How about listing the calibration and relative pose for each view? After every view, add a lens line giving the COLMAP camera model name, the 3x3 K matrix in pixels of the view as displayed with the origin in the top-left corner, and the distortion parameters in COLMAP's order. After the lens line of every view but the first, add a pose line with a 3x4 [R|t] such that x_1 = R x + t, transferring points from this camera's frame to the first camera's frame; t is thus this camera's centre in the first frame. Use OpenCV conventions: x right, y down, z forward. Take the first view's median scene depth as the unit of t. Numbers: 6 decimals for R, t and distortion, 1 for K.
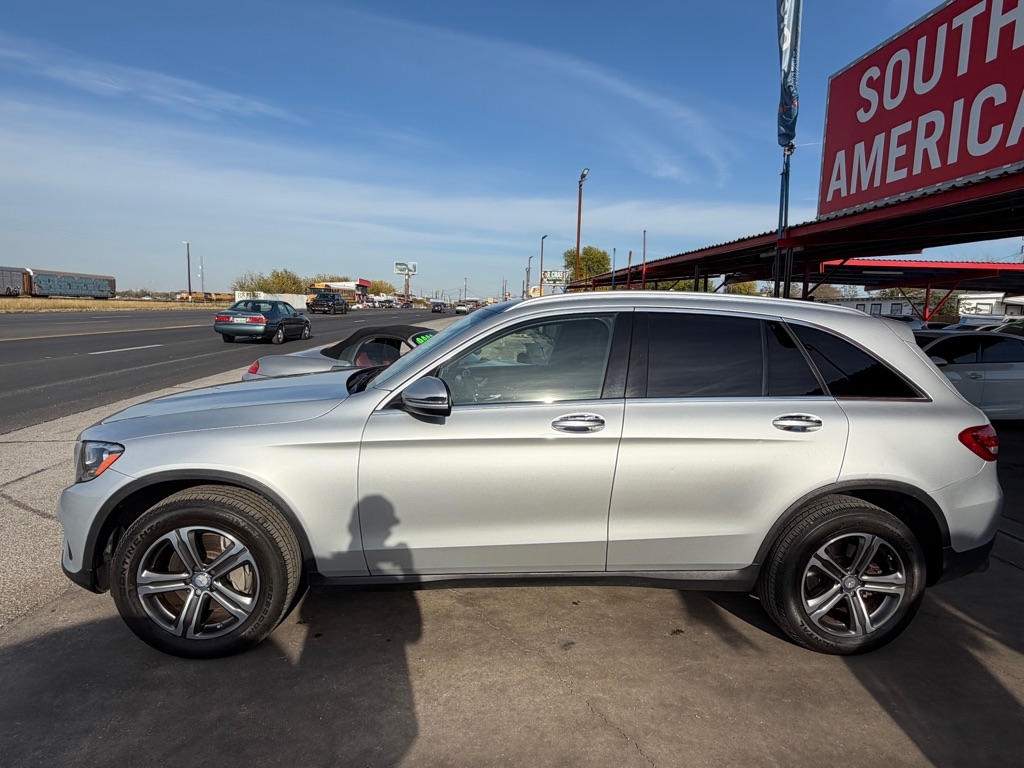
lens RADIAL K [[582.6, 0, 508.5], [0, 582.6, 387.5], [0, 0, 1]] dist [-0.001602, -0.000665]
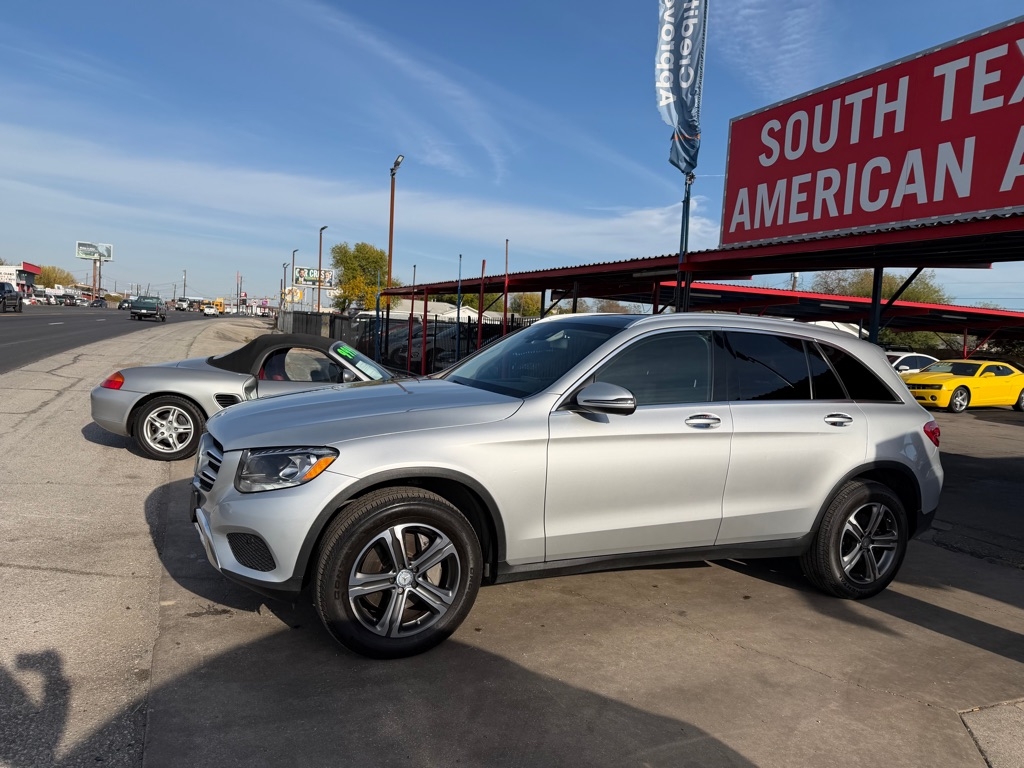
lens RADIAL K [[714.1, 0, 520.4], [0, 714.1, 393.0], [0, 0, 1]] dist [0.030521, -0.041331]
pose [[0.932962, 0.000736, 0.359974, -0.396269], [0.010742, 0.999496, -0.029883, 0.022265], [-0.359815, 0.031746, 0.932483, -0.130726]]
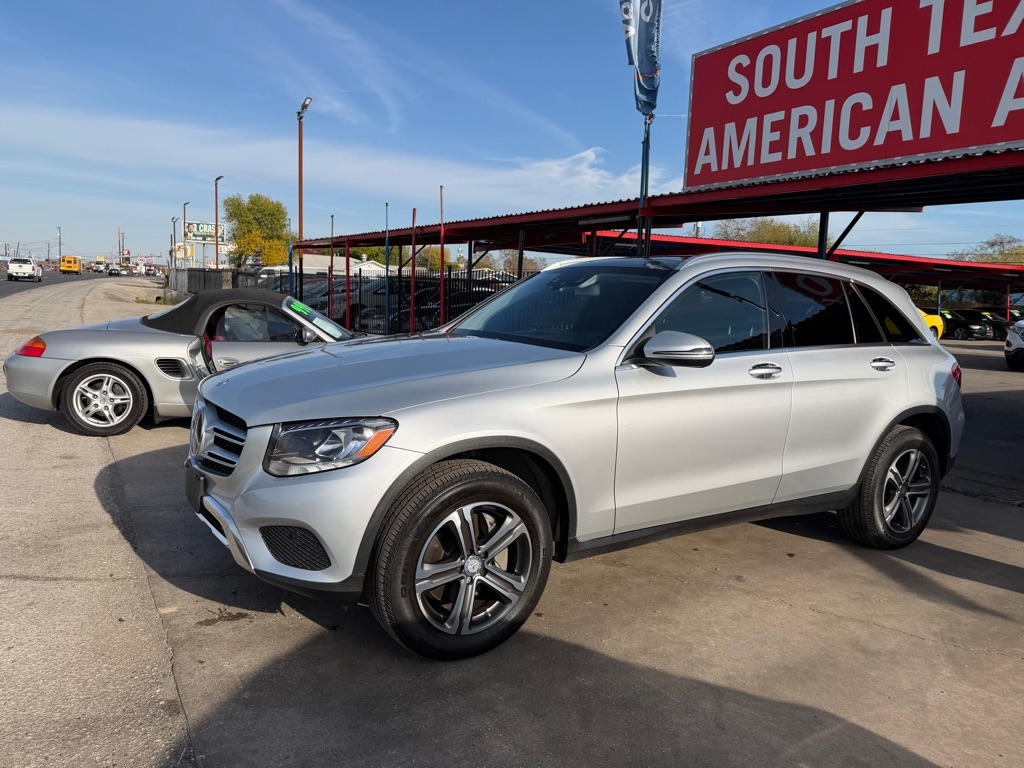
lens RADIAL K [[715.6, 0, 512.0], [0, 715.6, 384.0], [0, 0, 1]] dist [0.028540, -0.038192]
pose [[0.883789, -0.050525, 0.465151, -0.483061], [0.044213, 0.998722, 0.024478, 0.016452], [-0.465793, -0.001068, 0.884893, 0.007530]]
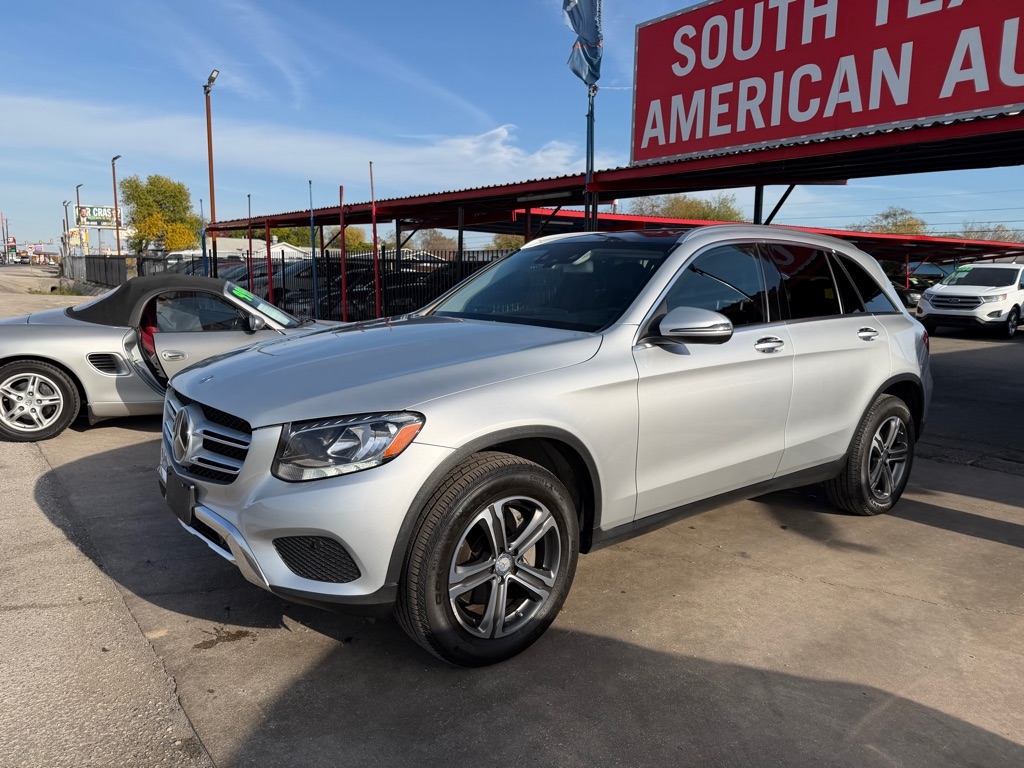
lens RADIAL K [[716.6, 0, 512.6], [0, 716.6, 390.0], [0, 0, 1]] dist [0.024193, -0.032287]
pose [[0.825523, -0.102292, 0.555021, -0.527866], [0.078529, 0.994690, 0.066522, 0.009590], [-0.558879, -0.011330, 0.829172, 0.077462]]
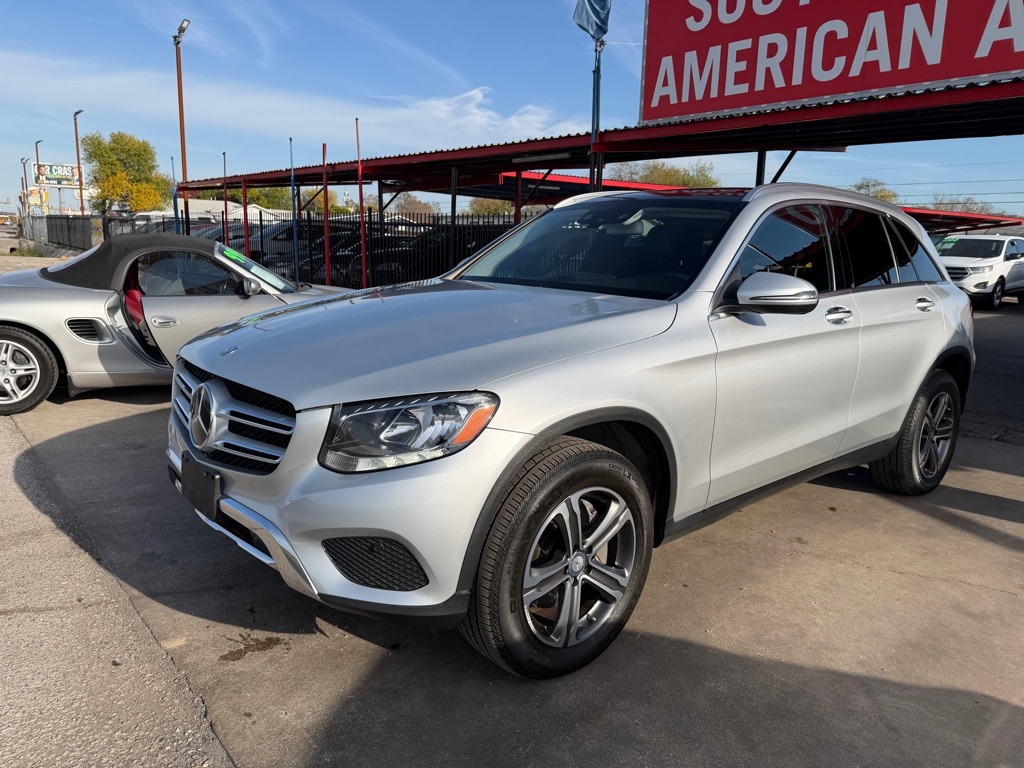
lens RADIAL K [[718.6, 0, 519.6], [0, 718.6, 383.3], [0, 0, 1]] dist [0.015665, -0.021799]
pose [[0.800513, -0.119467, 0.587287, -0.543123], [0.070676, 0.991911, 0.105439, 0.004202], [-0.595133, -0.042898, 0.802482, 0.166603]]
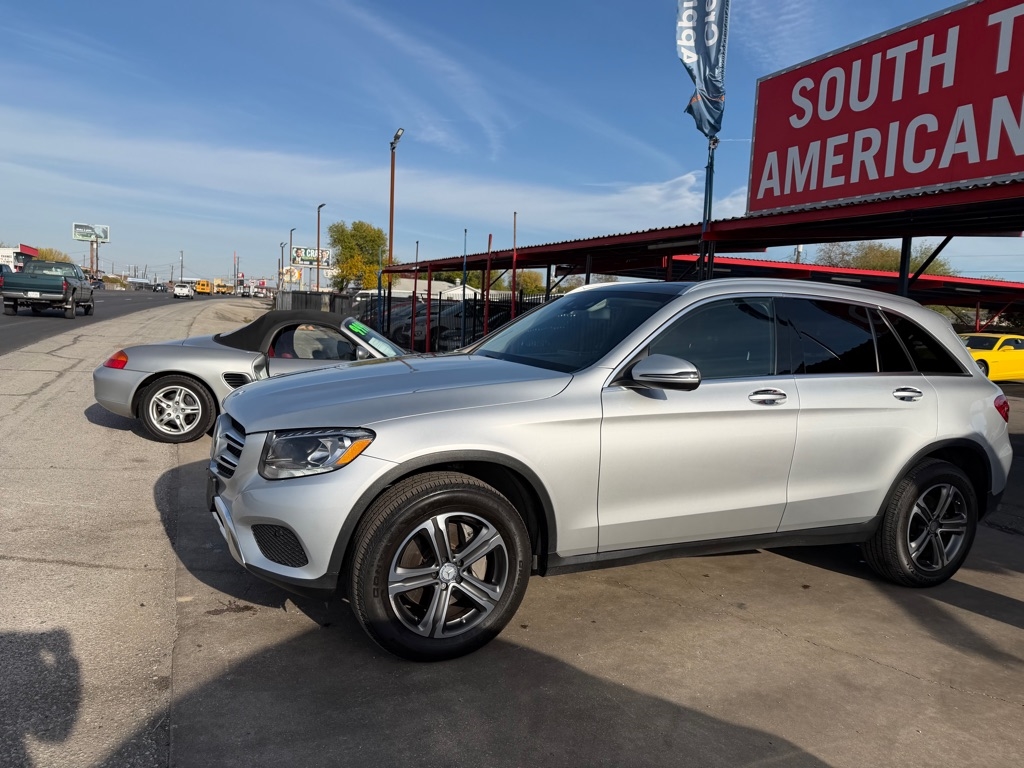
lens RADIAL K [[716.6, 0, 512.6], [0, 716.6, 390.0], [0, 0, 1]] dist [0.024193, -0.032287]
pose [[0.936177, -0.015578, 0.351184, -0.414316], [0.018477, 0.999817, -0.004905, 0.024095], [-0.351044, 0.011081, 0.936293, -0.053186]]
